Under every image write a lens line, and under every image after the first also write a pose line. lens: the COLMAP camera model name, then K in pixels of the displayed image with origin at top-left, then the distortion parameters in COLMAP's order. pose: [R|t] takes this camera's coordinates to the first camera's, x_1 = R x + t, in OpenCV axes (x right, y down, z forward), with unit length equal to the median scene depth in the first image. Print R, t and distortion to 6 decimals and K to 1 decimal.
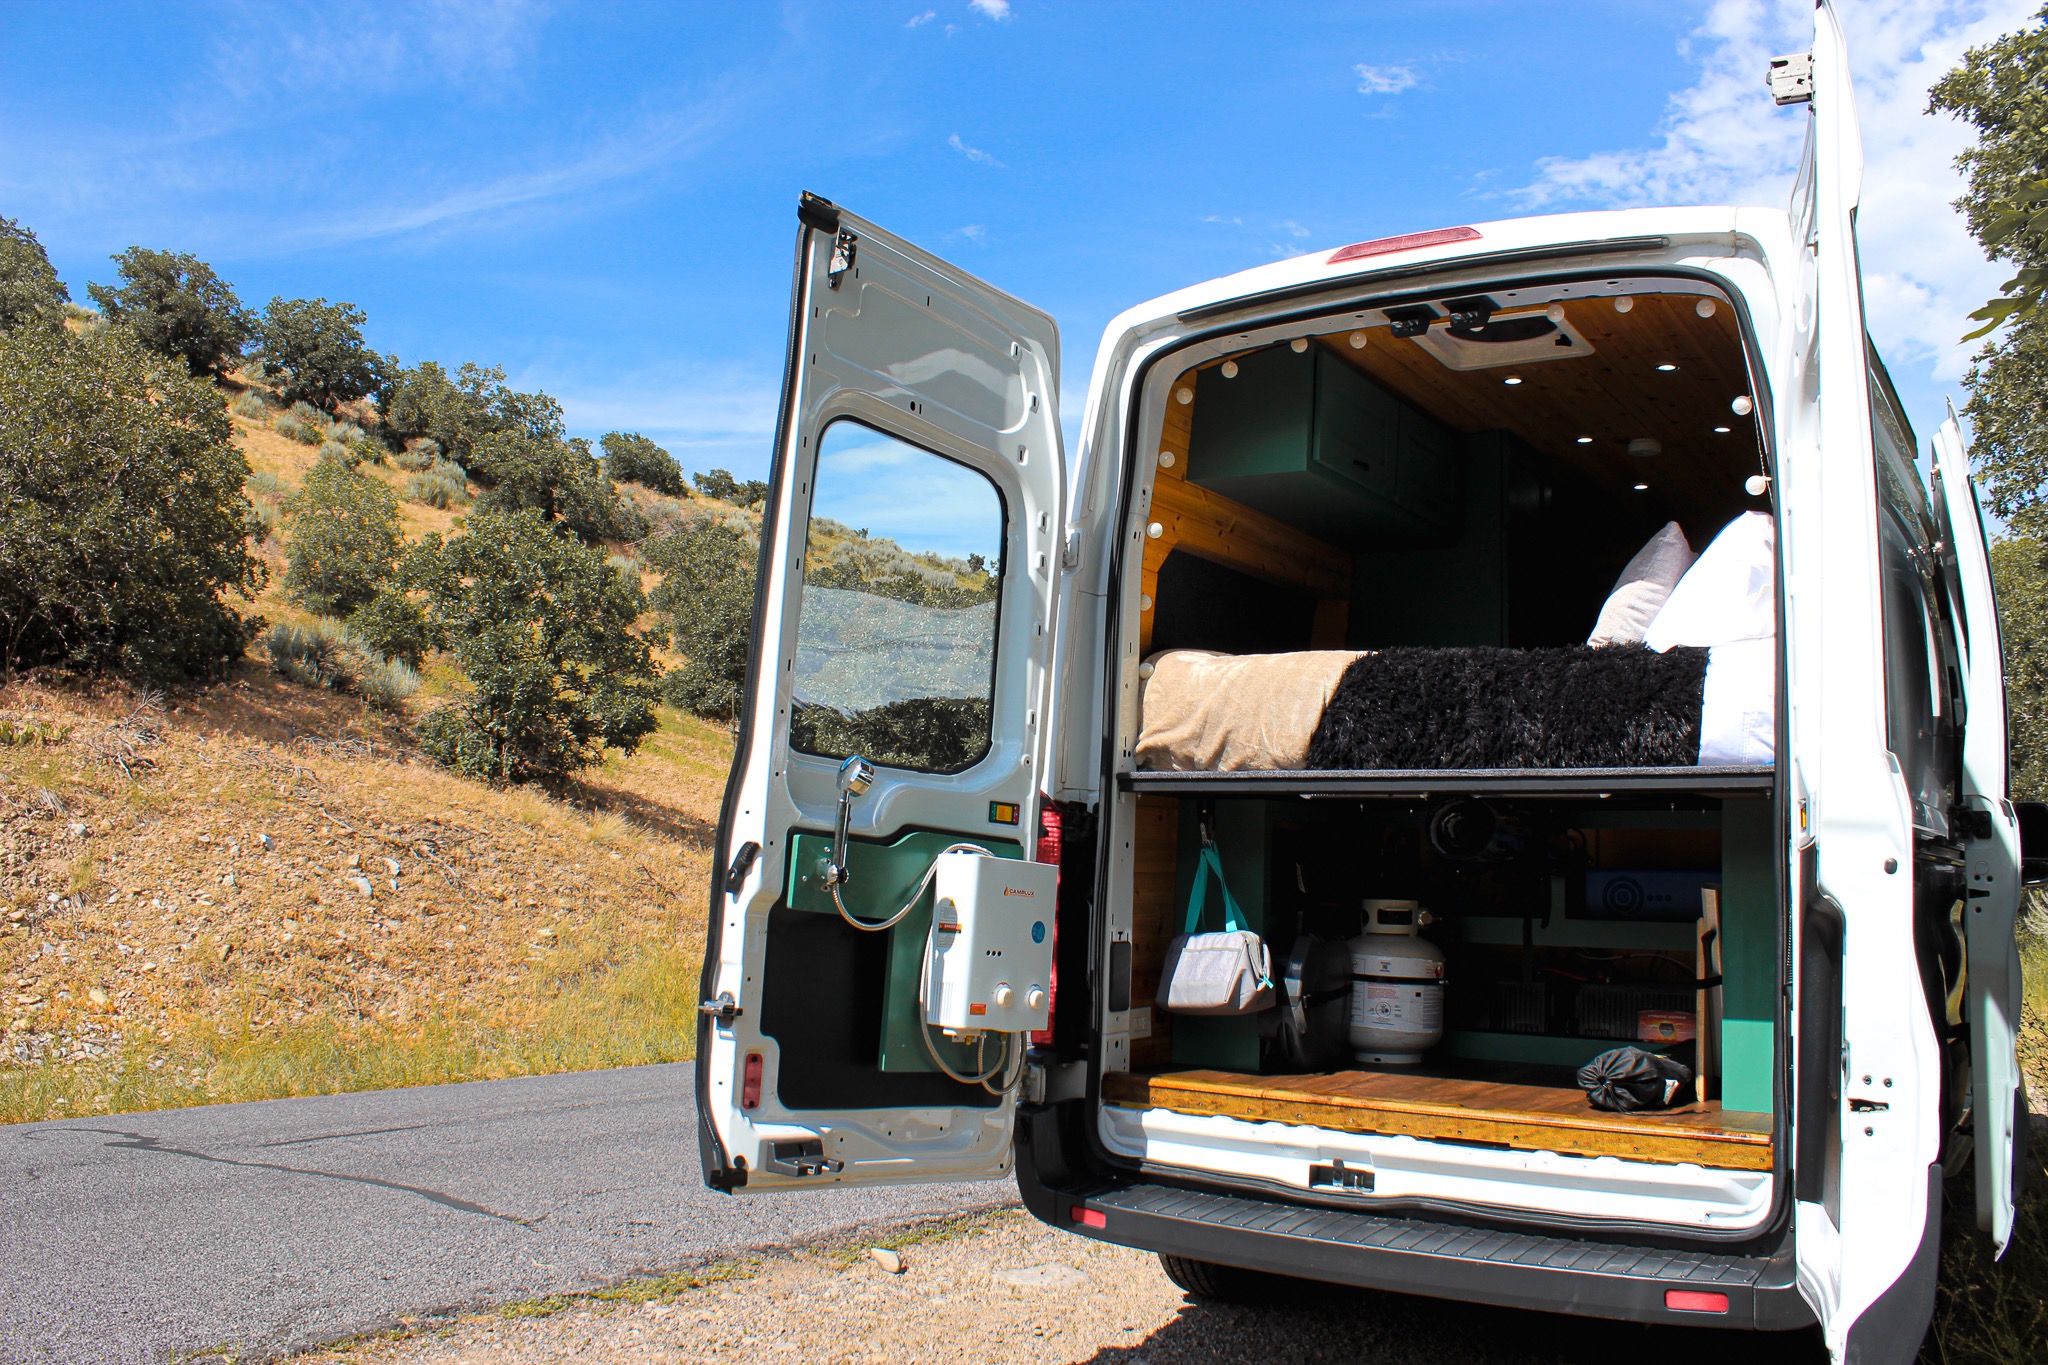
lens RADIAL K [[1689.4, 0, 1025.1], [0, 1689.4, 680.3], [0, 0, 1]] dist [-0.151611, 0.124631]
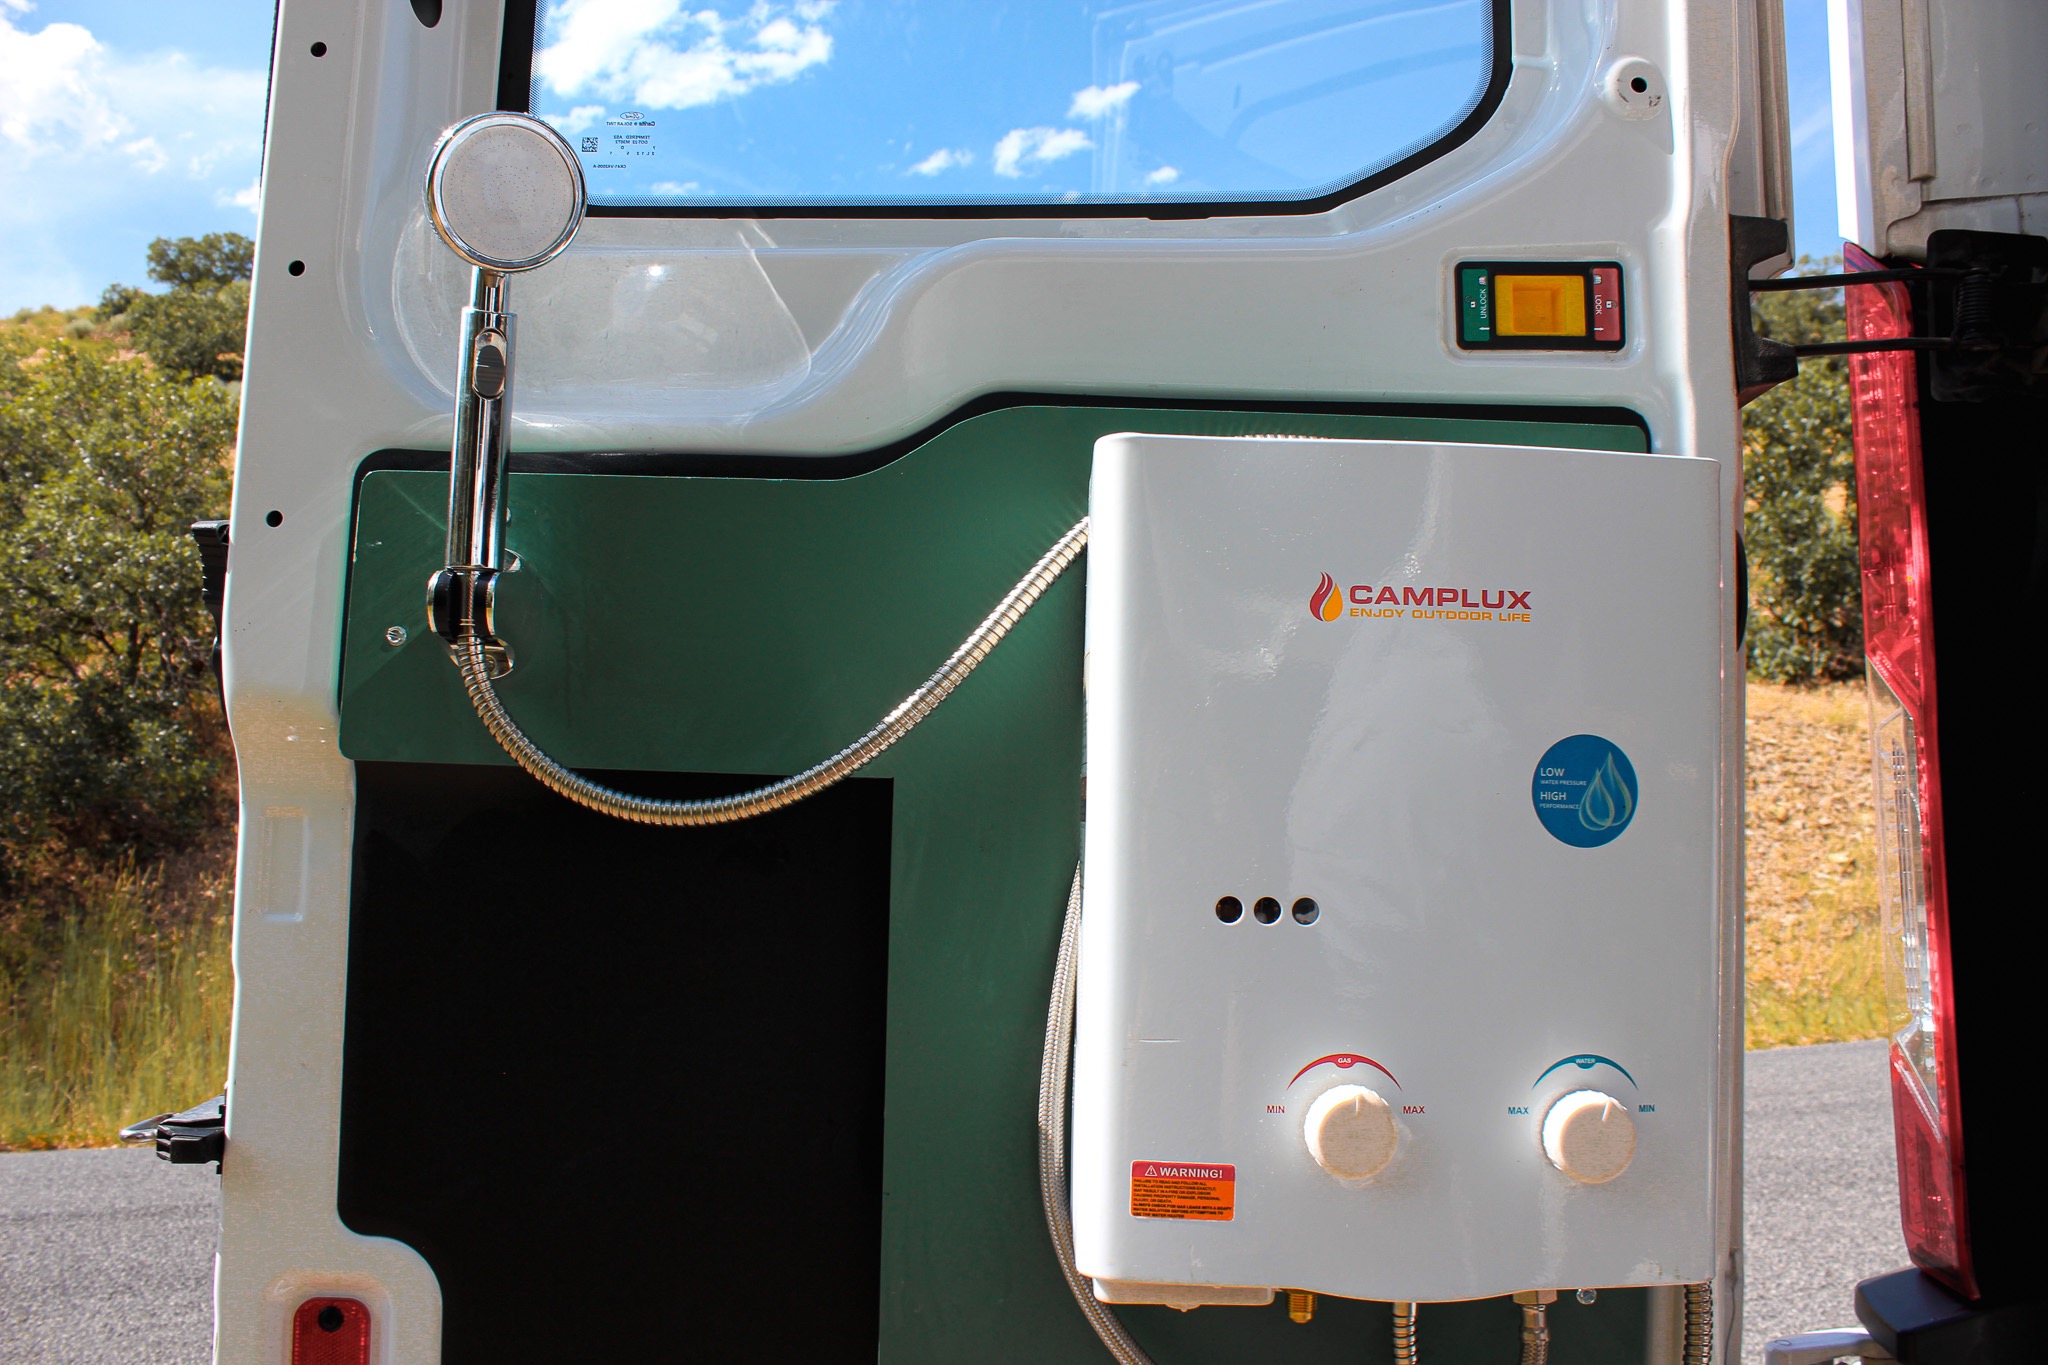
lens RADIAL K [[1689.4, 0, 1024.1], [0, 1689.4, 682.7], [0, 0, 1]] dist [-0.151611, 0.124631]
pose [[0.680020, -0.116144, -0.723936, 0.023694], [0.144654, 0.989219, -0.022826, 0.029504], [0.718782, -0.089198, 0.689489, 0.182433]]
